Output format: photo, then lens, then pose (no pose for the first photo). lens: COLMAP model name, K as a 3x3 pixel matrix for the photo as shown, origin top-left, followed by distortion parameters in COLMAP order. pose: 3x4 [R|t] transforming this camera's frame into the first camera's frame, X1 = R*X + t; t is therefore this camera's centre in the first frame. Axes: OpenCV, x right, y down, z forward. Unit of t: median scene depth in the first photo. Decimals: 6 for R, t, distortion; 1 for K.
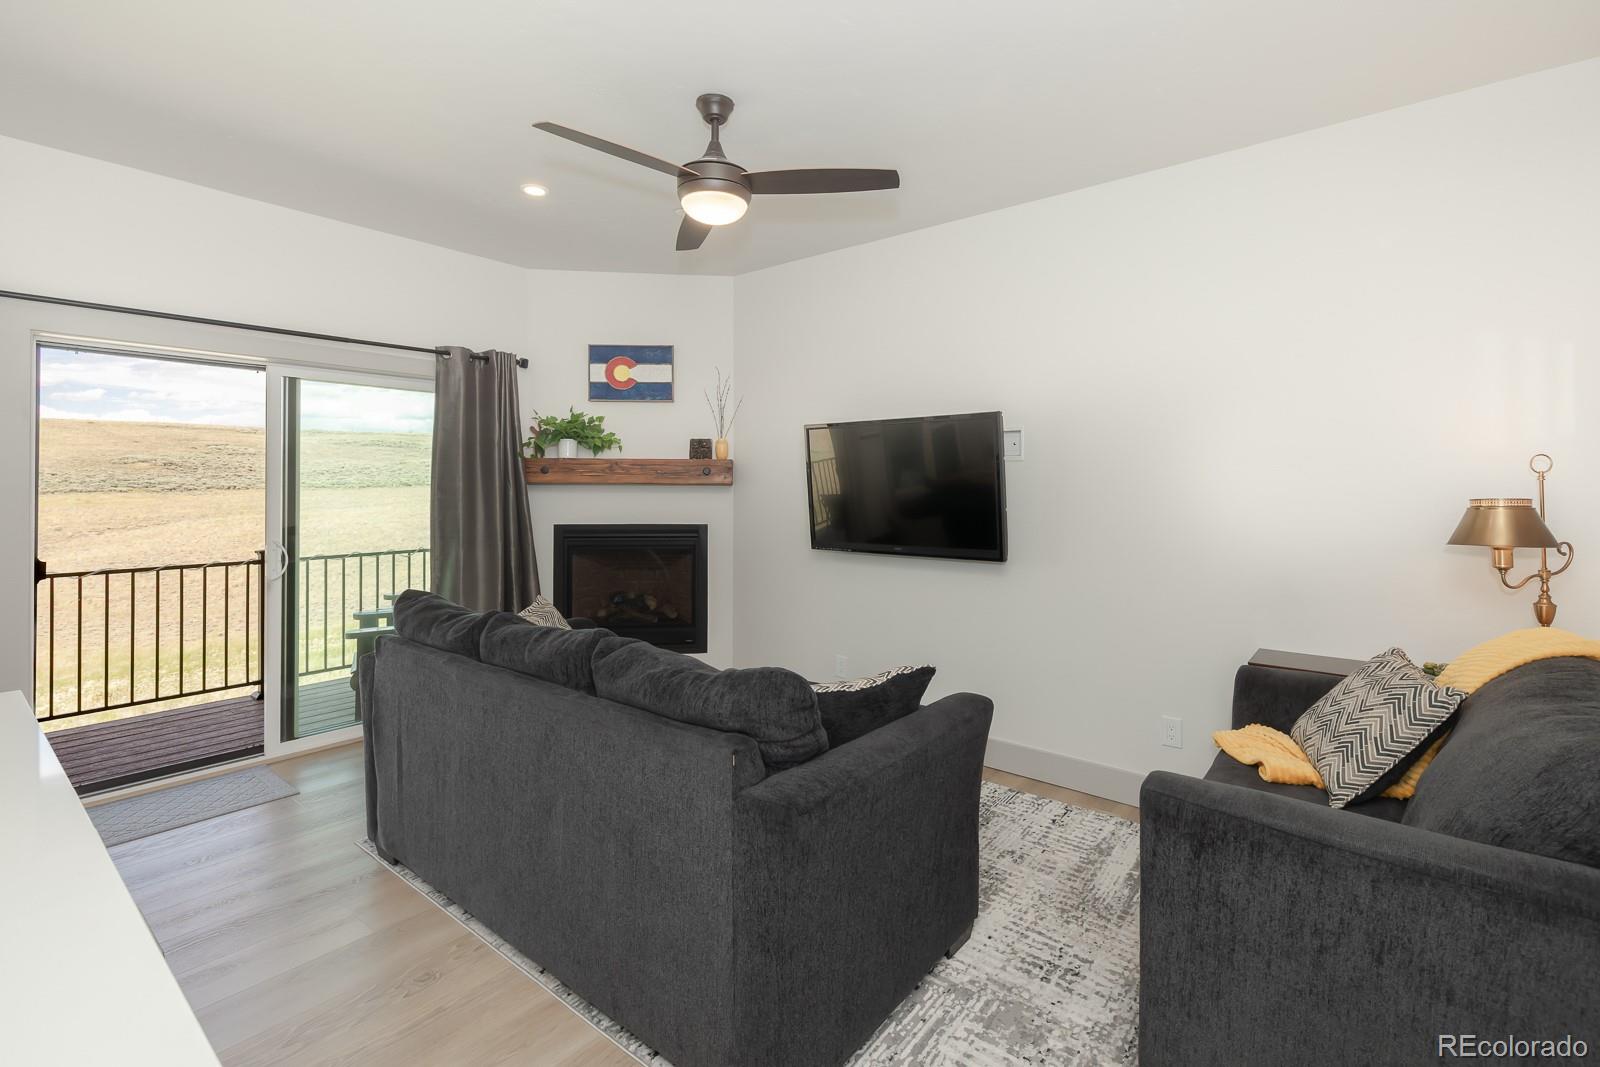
lens RADIAL K [[708.2, 0, 841.4], [0, 708.2, 483.0], [0, 0, 1]] dist [0.001894, 0.000350]
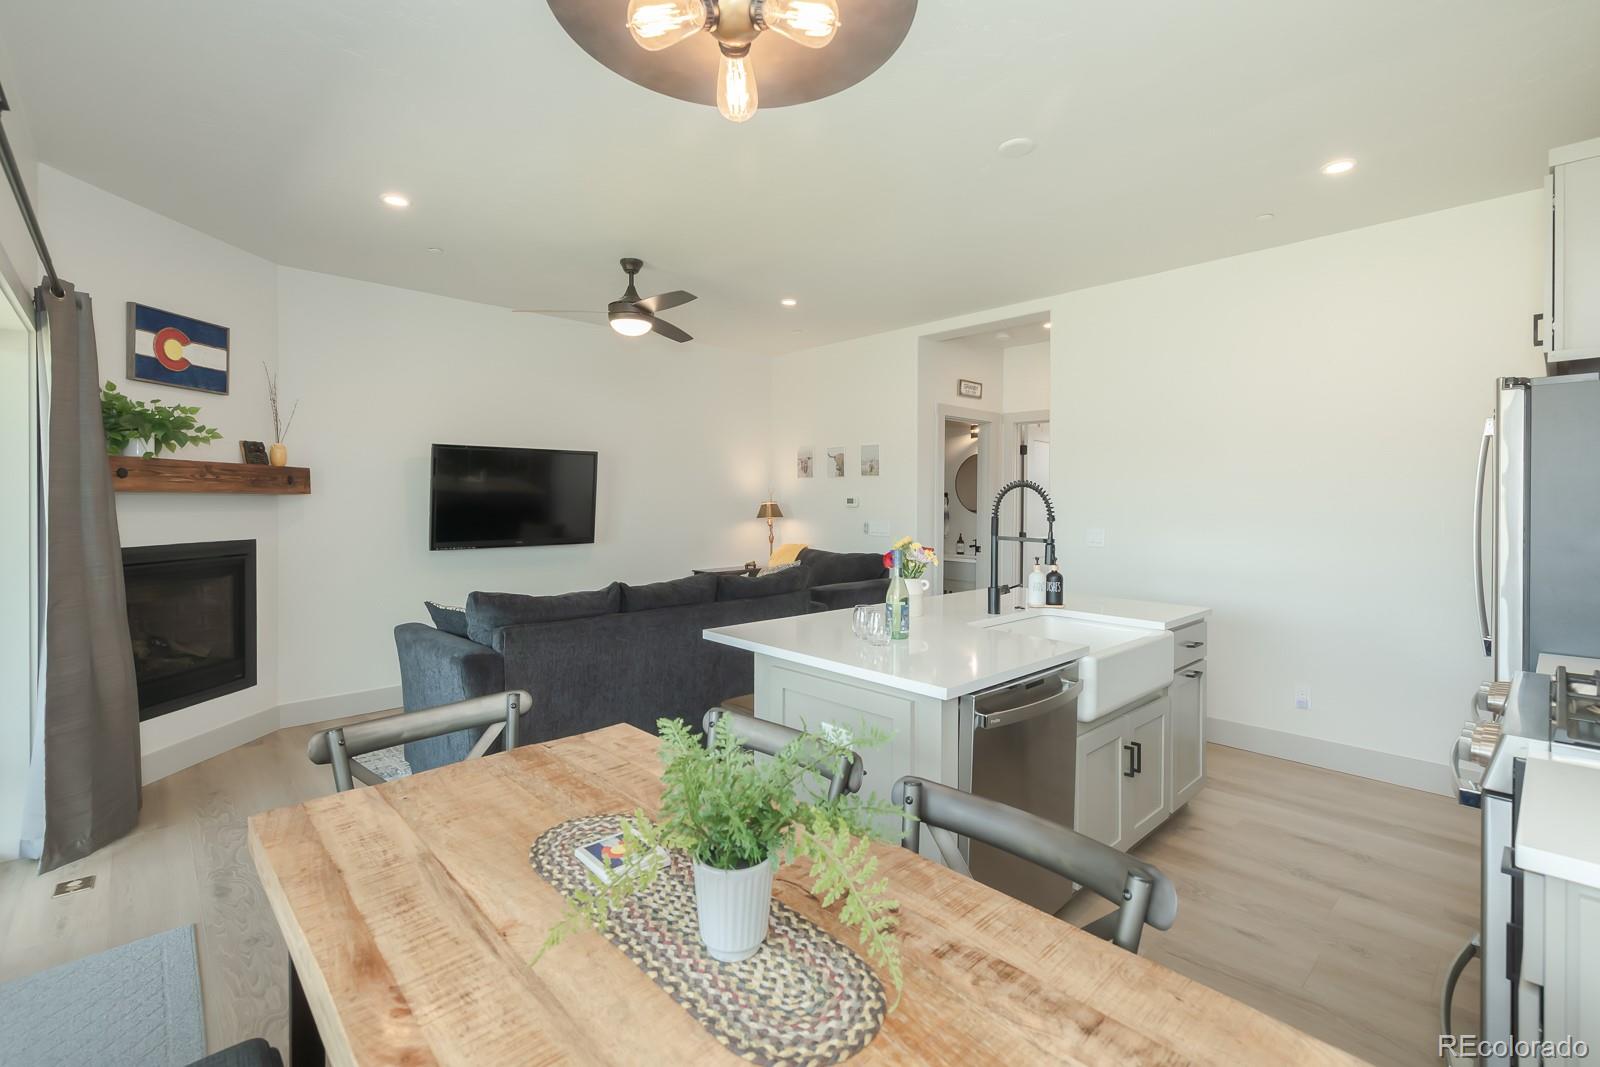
lens RADIAL K [[715.4, 0, 801.4], [0, 715.4, 501.9], [0, 0, 1]] dist [-0.000066, -0.000006]
pose [[0.160225, -0.003340, 0.987075, -1.012445], [-0.008790, 0.999950, 0.004810, 0.002014], [-0.987041, -0.009447, 0.160187, 0.201287]]
